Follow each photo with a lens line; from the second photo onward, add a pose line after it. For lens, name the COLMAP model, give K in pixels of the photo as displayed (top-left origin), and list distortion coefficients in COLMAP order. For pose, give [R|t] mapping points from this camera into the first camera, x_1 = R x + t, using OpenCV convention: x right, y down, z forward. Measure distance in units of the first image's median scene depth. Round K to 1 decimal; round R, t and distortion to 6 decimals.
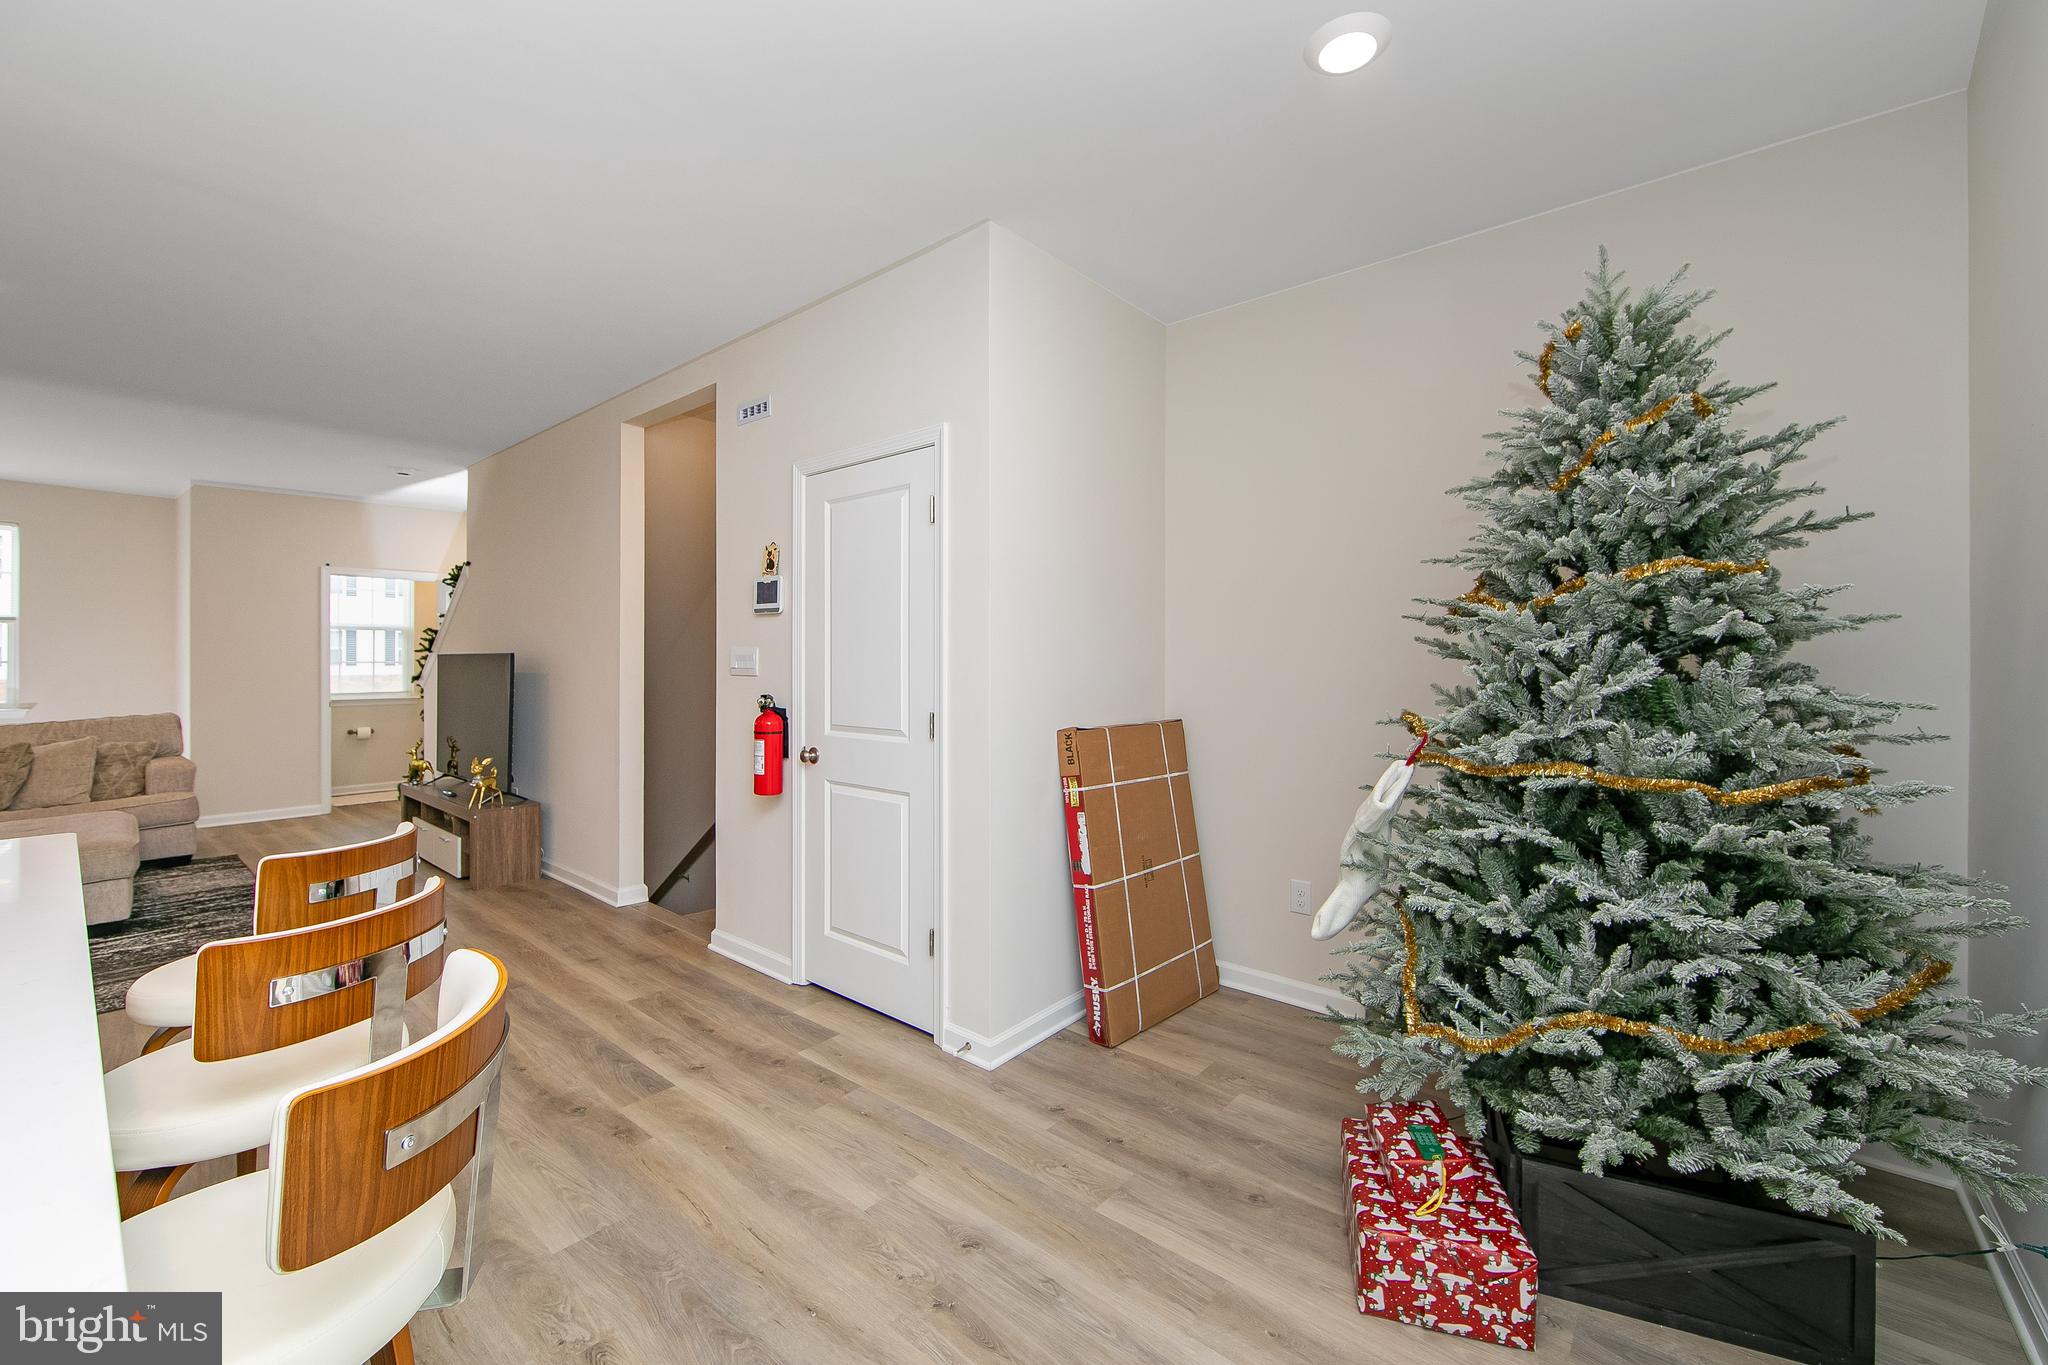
lens RADIAL K [[813.2, 0, 1038.3], [0, 813.2, 657.4], [0, 0, 1]] dist [-0.001435, 0.000007]
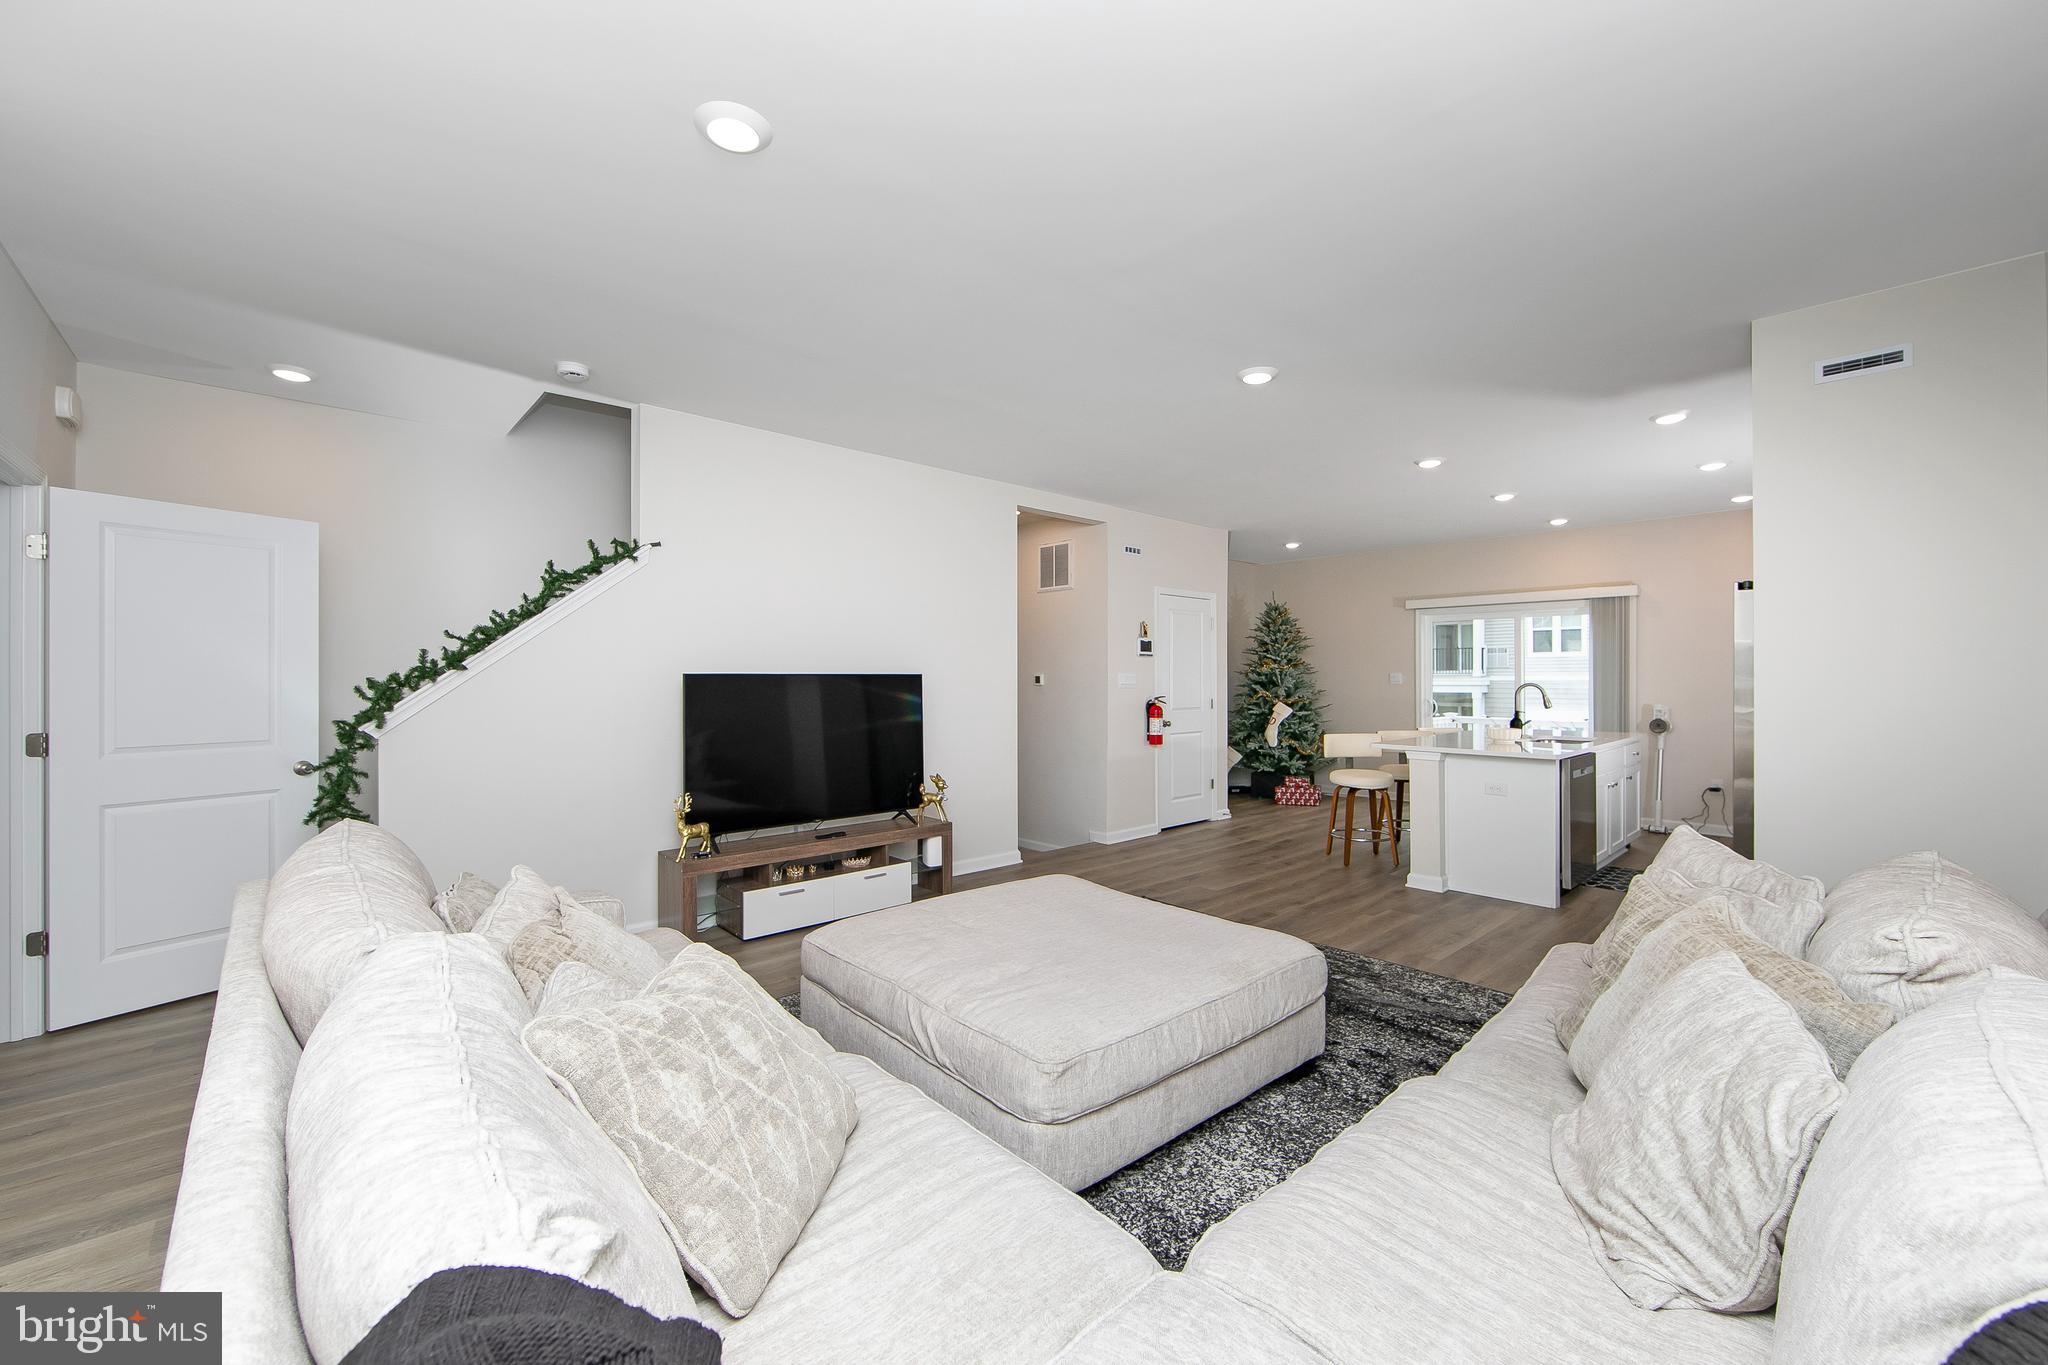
lens RADIAL K [[806.0, 0, 1026.4], [0, 806.0, 678.3], [0, 0, 1]] dist [-0.001701, -0.000018]
pose [[0.130982, 0.004989, 0.991372, -4.432179], [0.000948, 0.999986, -0.005158, 0.017926], [-0.991384, 0.001616, 0.130975, 1.953058]]
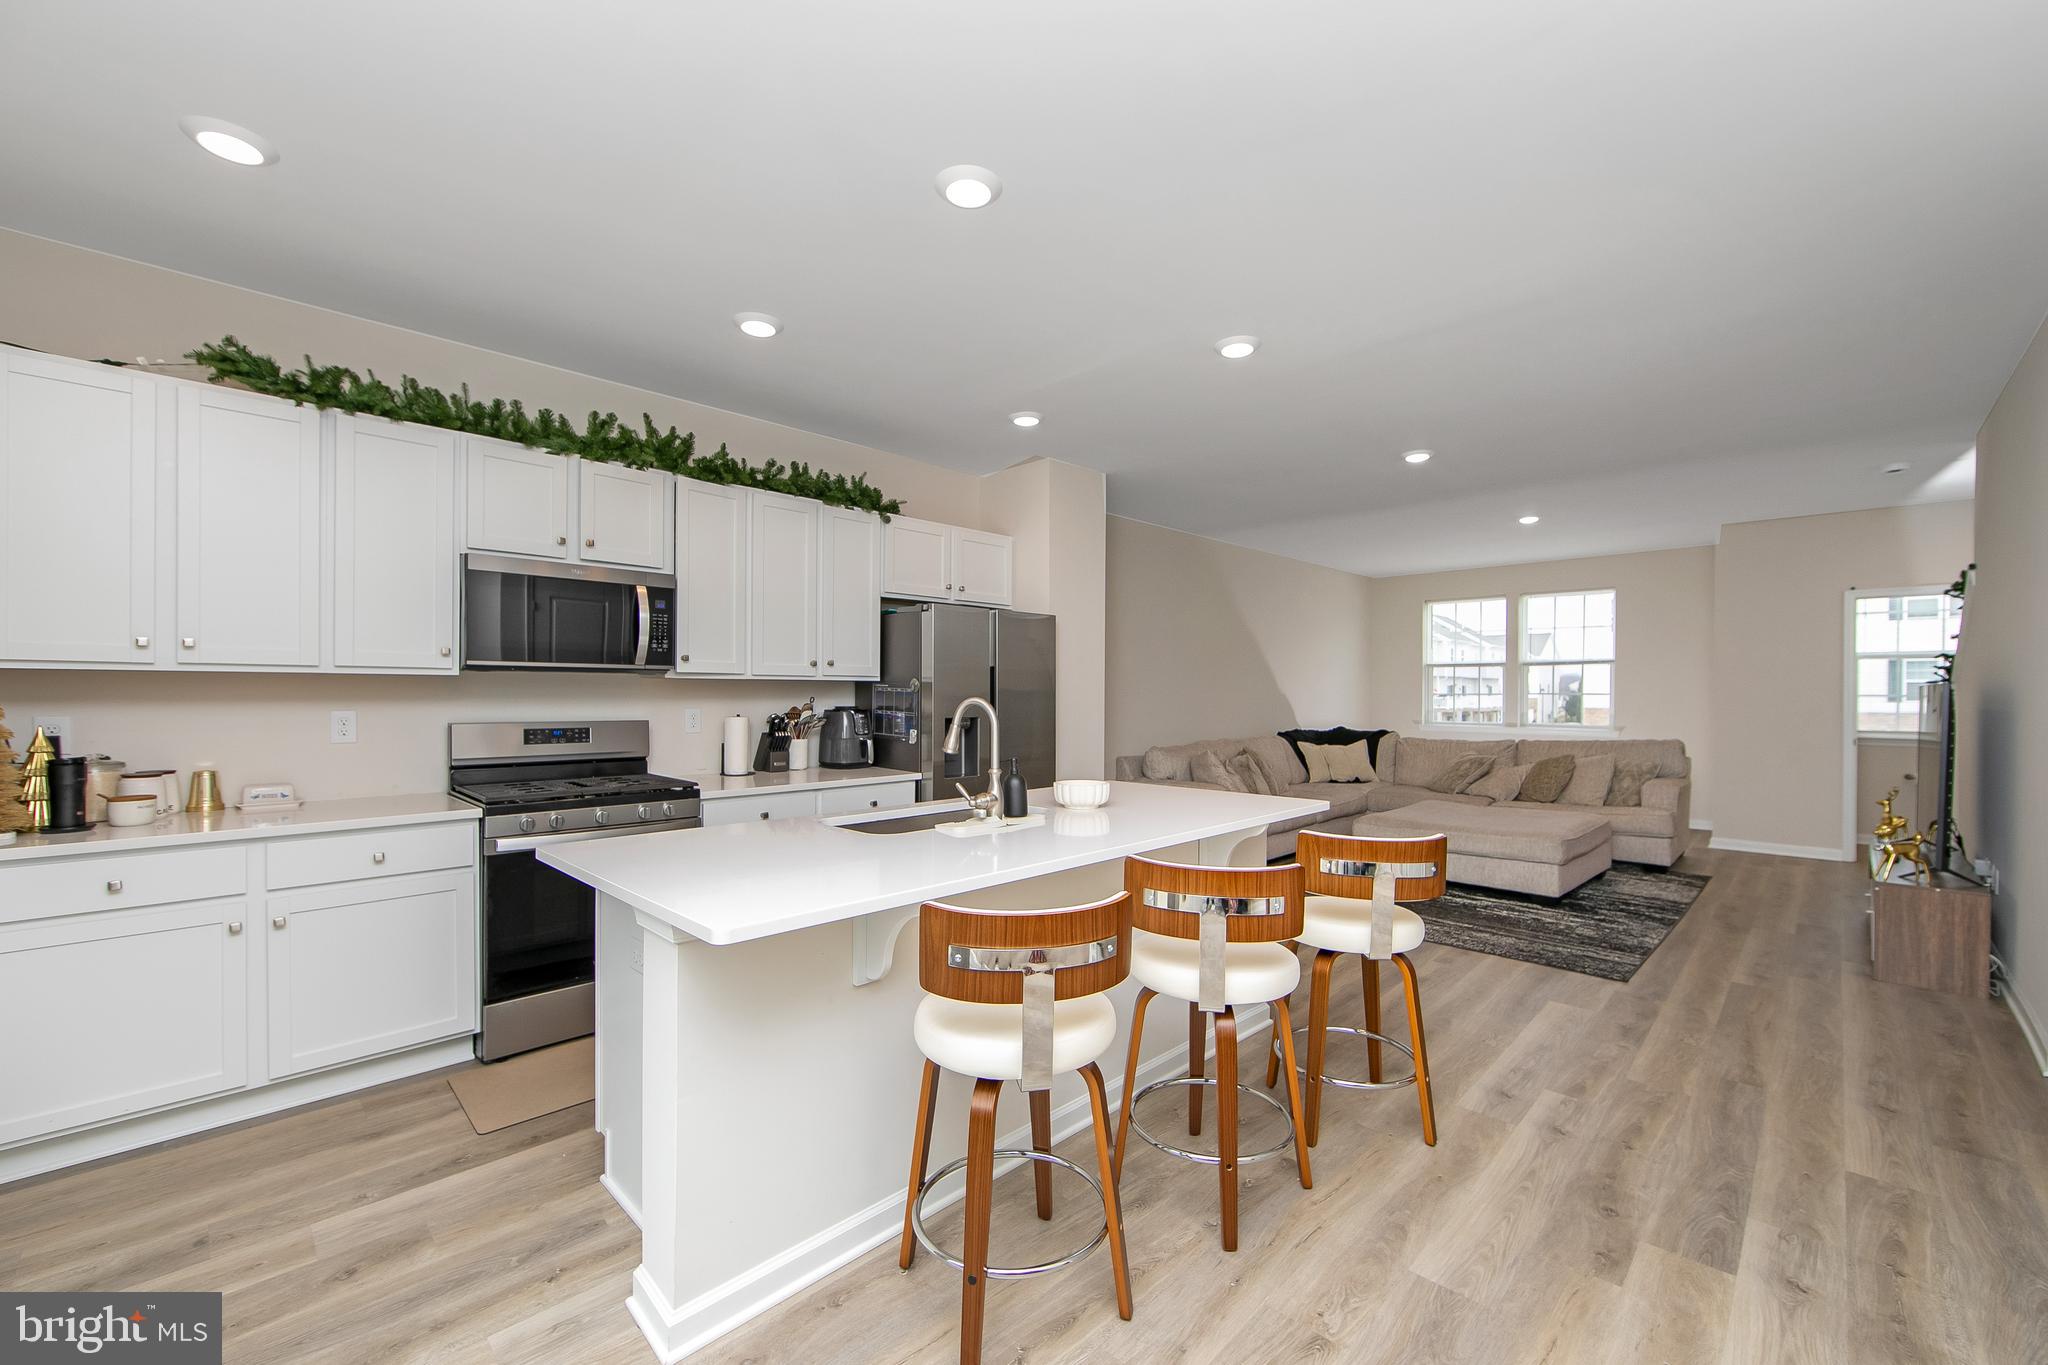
lens RADIAL K [[841.7, 0, 1038.7], [0, 841.7, 690.9], [0, 0, 1]] dist [-0.001152, -0.000060]
pose [[-0.067165, 0.001025, -0.997741, 0.485719], [-0.001724, 0.999998, 0.001143, 0.005483], [0.997740, 0.001797, -0.067163, 0.600609]]
